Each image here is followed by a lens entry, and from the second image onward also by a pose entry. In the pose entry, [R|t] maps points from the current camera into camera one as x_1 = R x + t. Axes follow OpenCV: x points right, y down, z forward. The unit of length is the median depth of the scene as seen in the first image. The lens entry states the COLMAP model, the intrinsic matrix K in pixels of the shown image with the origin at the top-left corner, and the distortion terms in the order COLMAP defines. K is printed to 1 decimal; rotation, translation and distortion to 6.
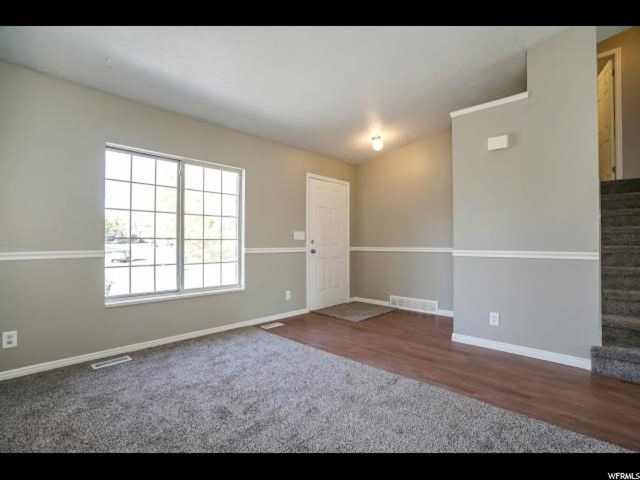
lens RADIAL K [[308.3, 0, 320.0], [0, 308.3, 240.0], [0, 0, 1]] dist [-0.048433, 0.021955]
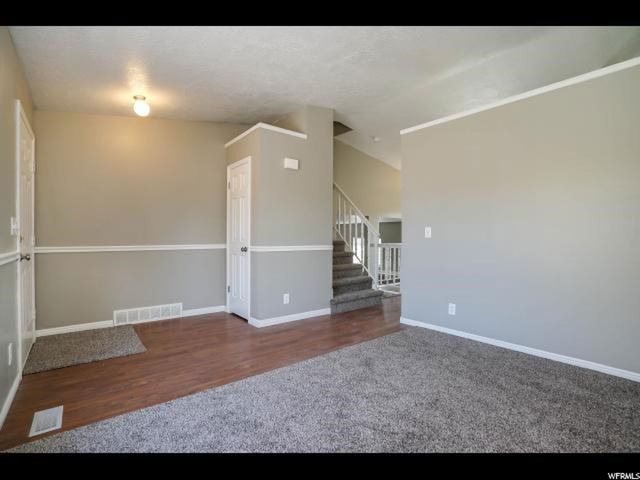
lens RADIAL K [[308.3, 0, 320.0], [0, 308.3, 240.0], [0, 0, 1]] dist [-0.048433, 0.021955]
pose [[0.127664, -0.002316, 0.991815, -0.719109], [-0.010139, 0.999942, 0.003640, 0.003685], [-0.991766, -0.010521, 0.127633, 0.701543]]
